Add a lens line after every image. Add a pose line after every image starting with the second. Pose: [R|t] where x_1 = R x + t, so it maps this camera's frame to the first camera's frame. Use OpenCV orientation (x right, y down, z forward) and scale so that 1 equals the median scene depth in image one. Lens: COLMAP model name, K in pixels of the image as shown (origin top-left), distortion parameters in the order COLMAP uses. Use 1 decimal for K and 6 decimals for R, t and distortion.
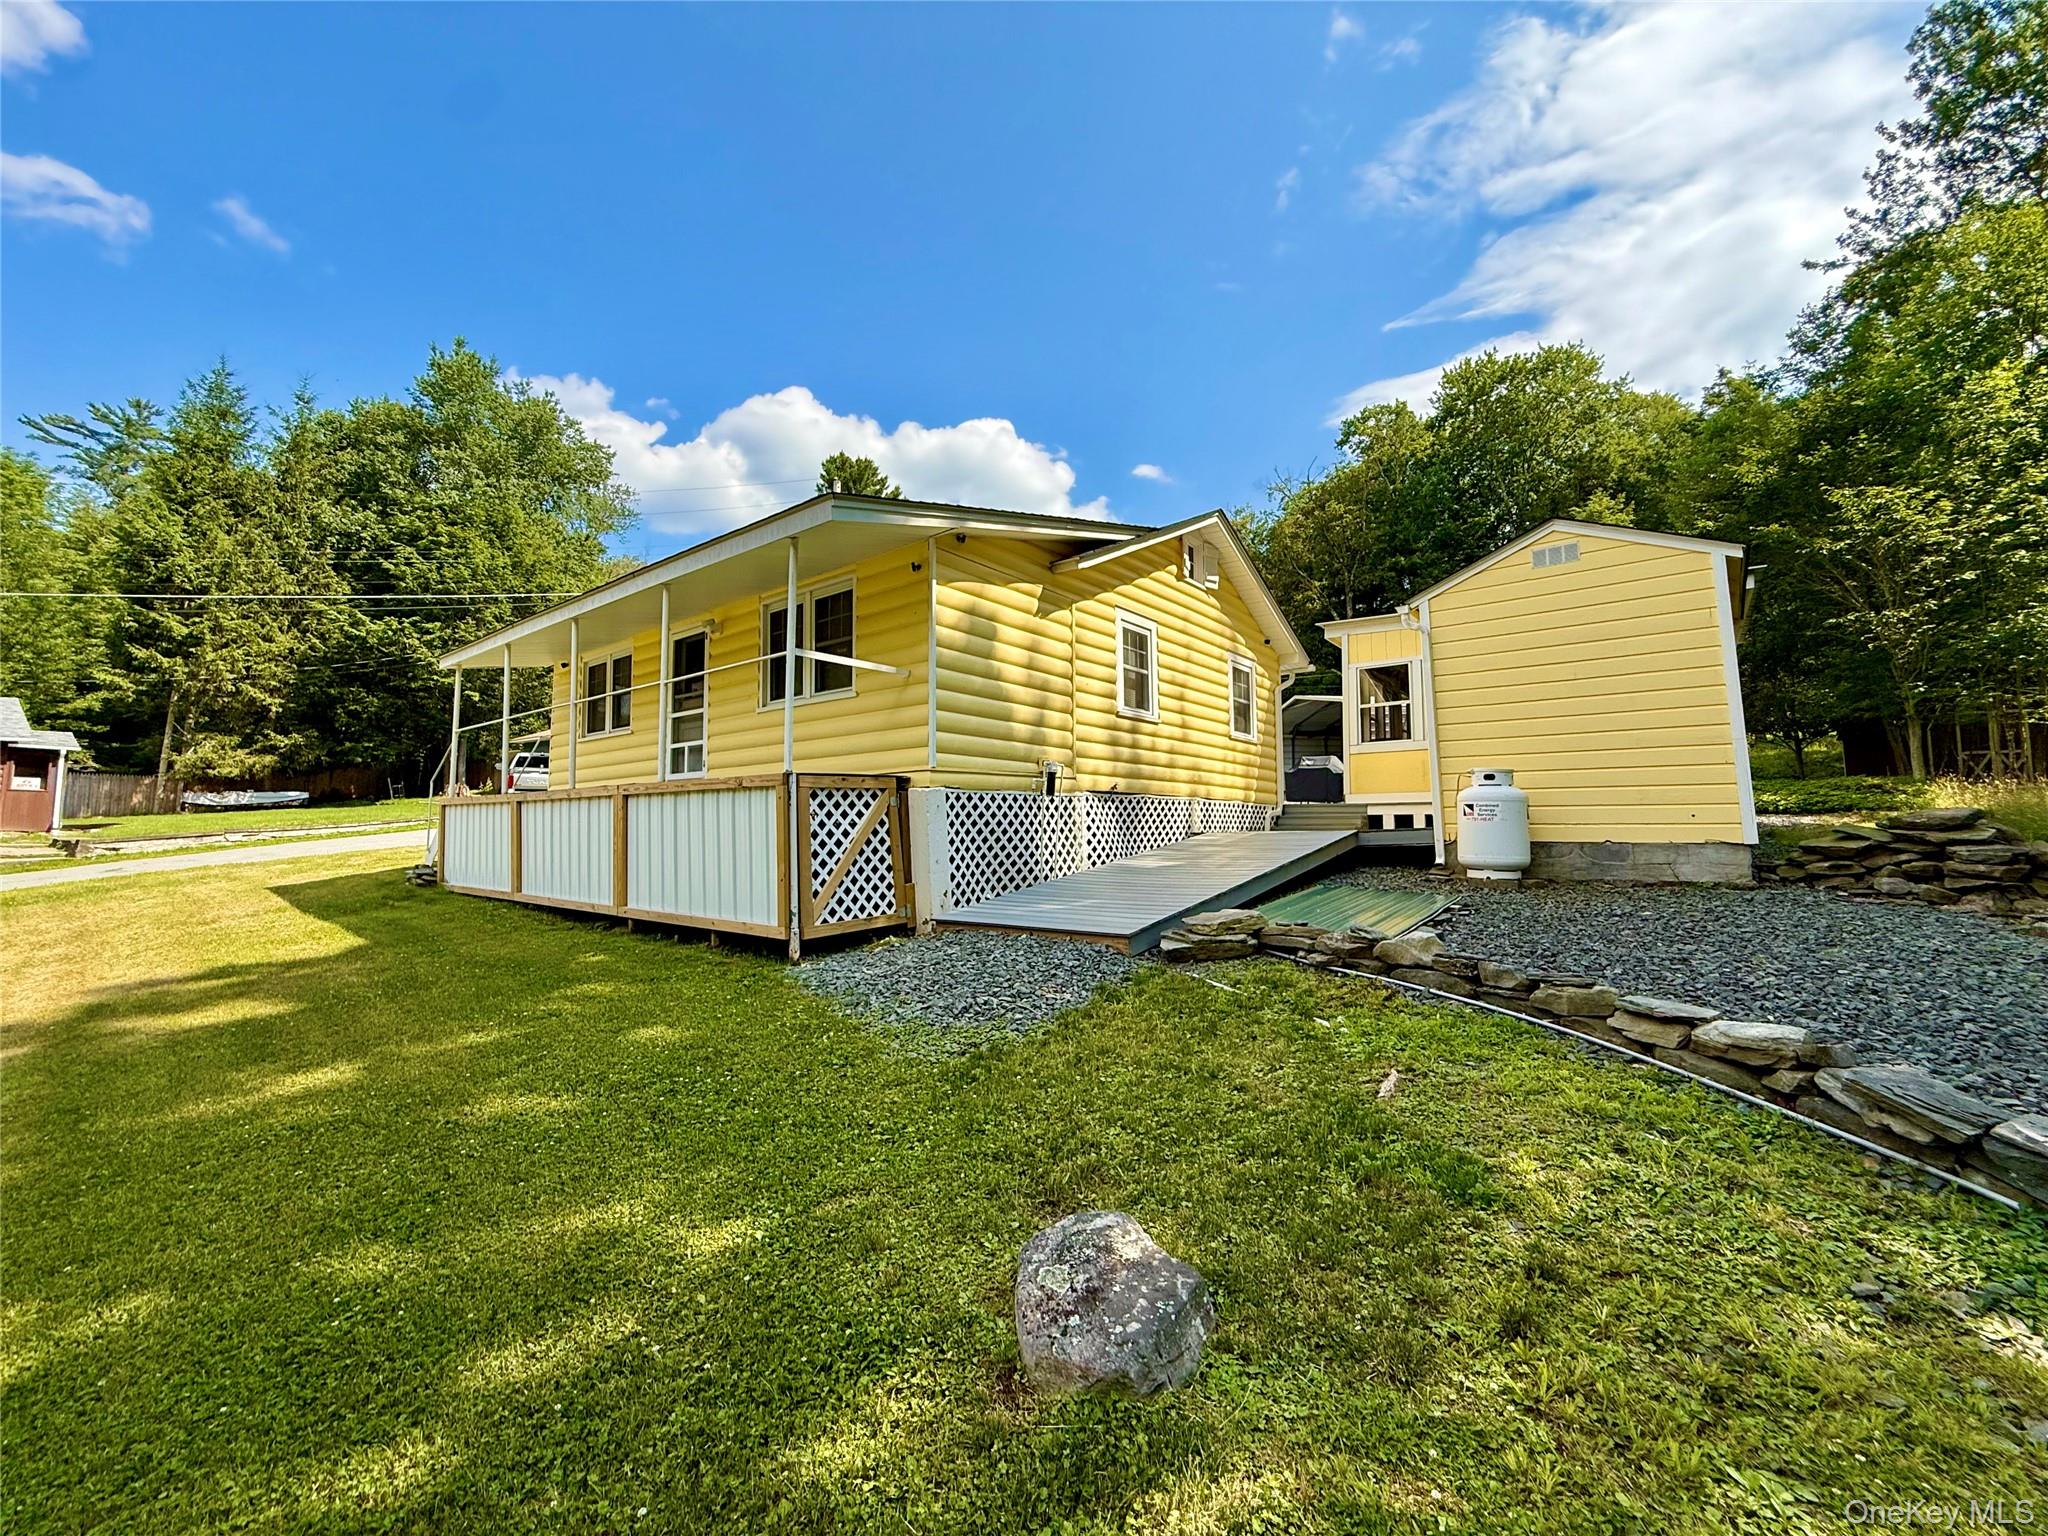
lens RADIAL K [[818.3, 0, 1013.2], [0, 818.3, 764.2], [0, 0, 1]] dist [0.000606, 0.000282]
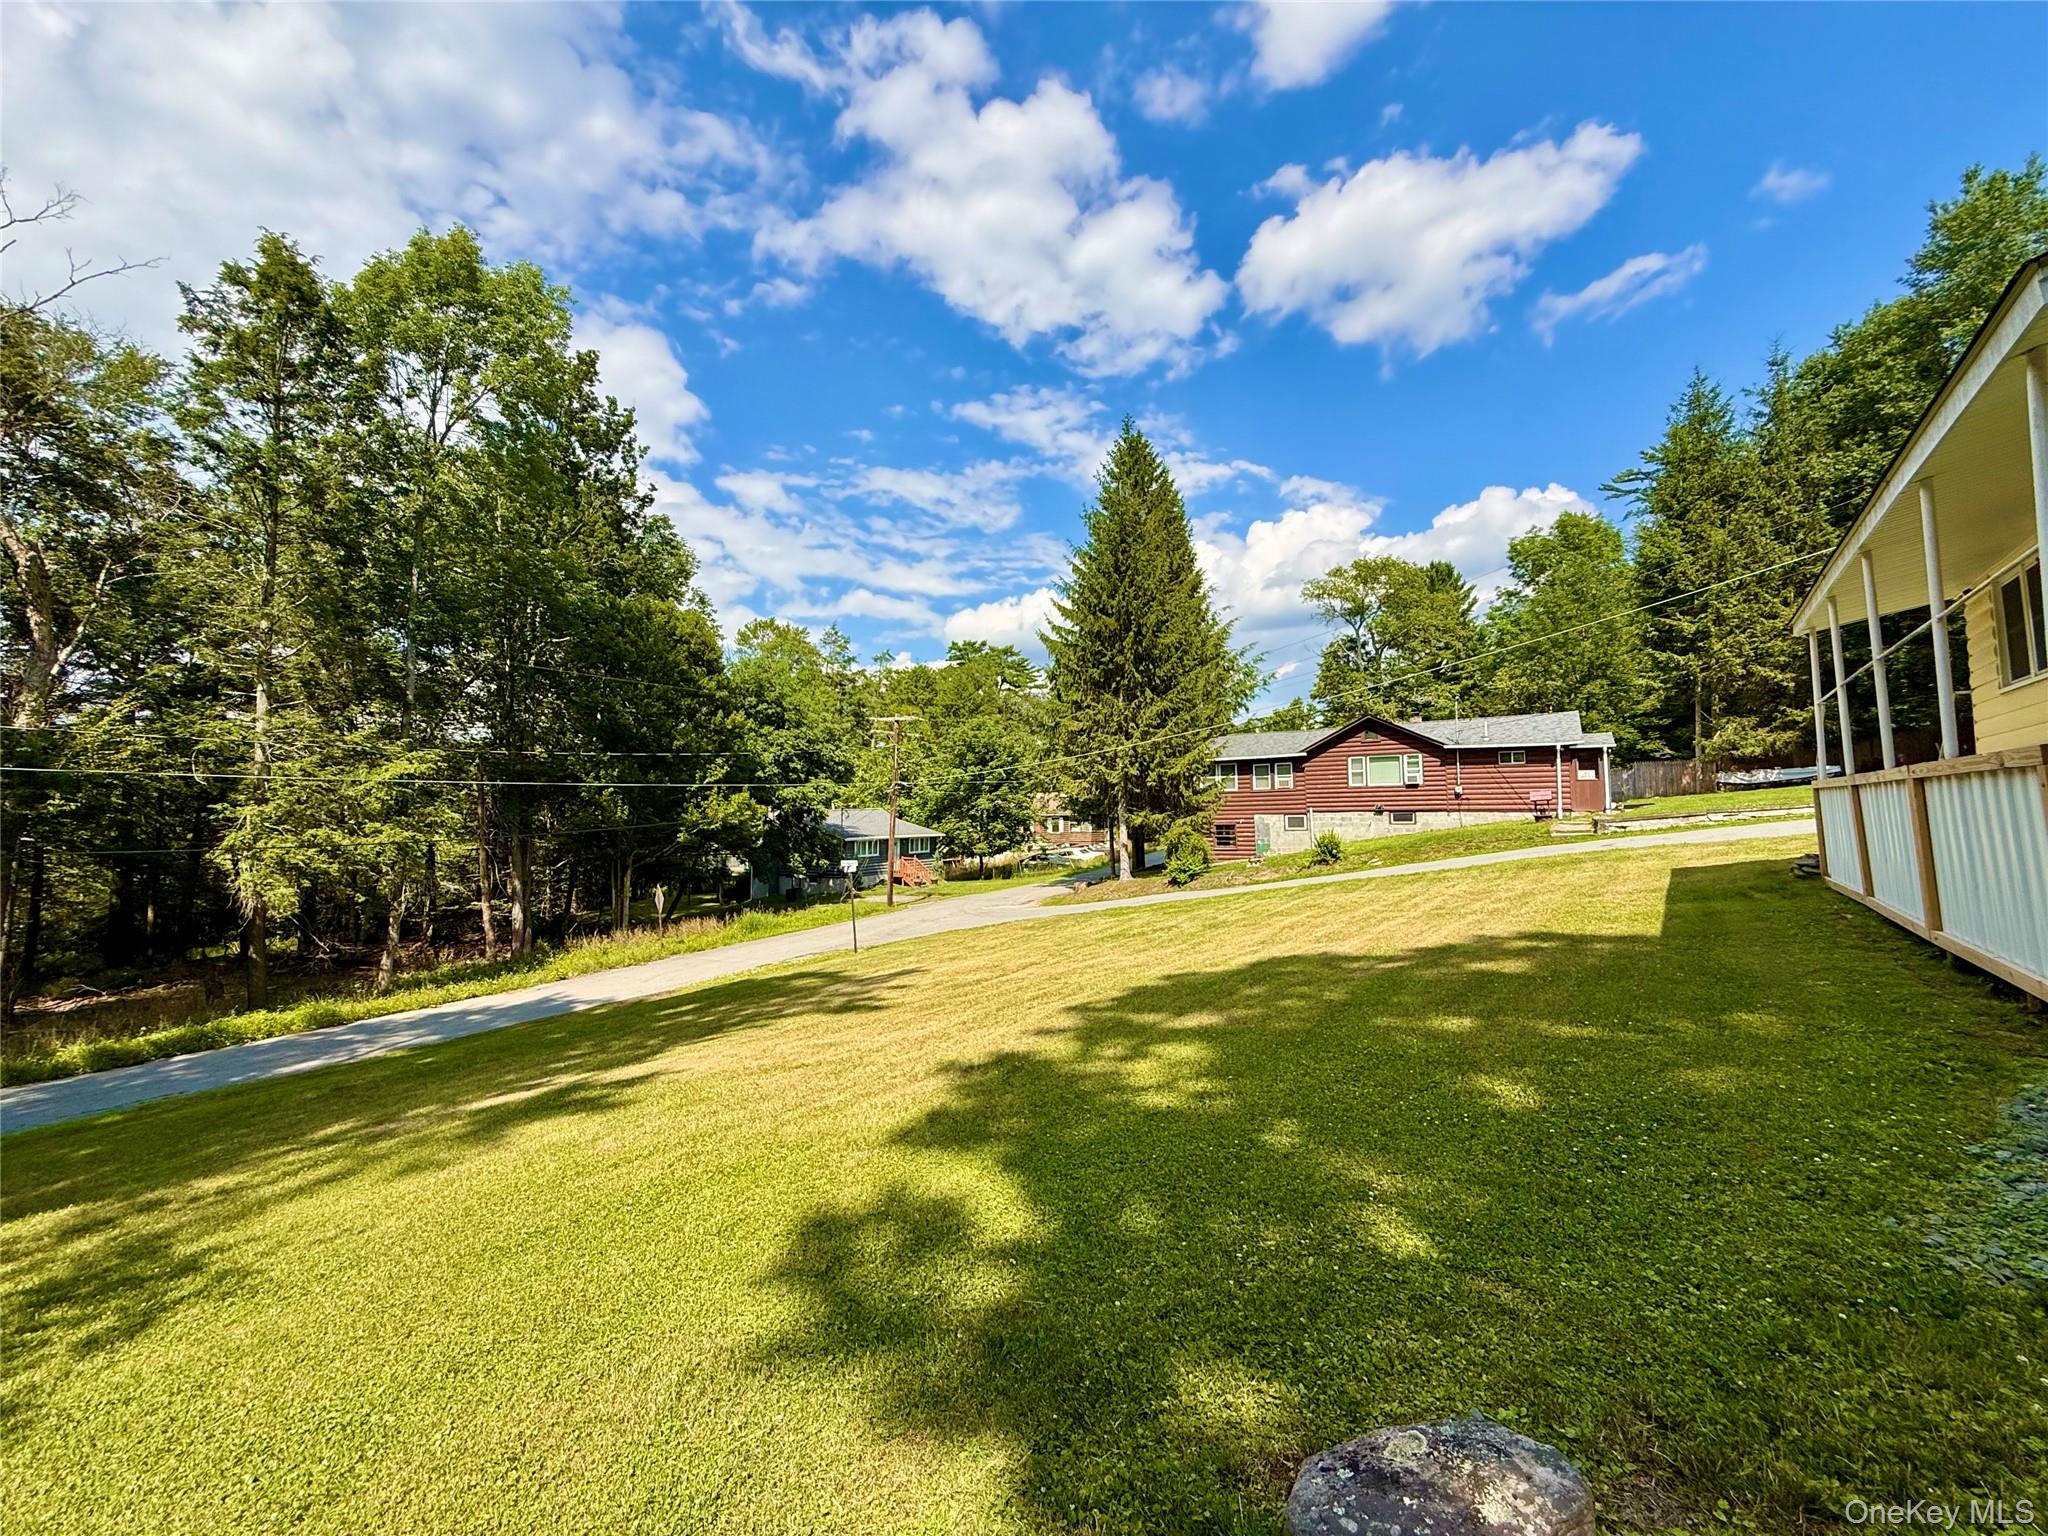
lens RADIAL K [[818.3, 0, 1014.7], [0, 818.3, 764.8], [0, 0, 1]] dist [0.000606, 0.000282]
pose [[-0.006669, -0.056839, -0.998361, 0.088324], [0.094722, 0.993858, -0.057216, -0.002960], [0.995481, -0.094948, -0.001244, 0.066834]]
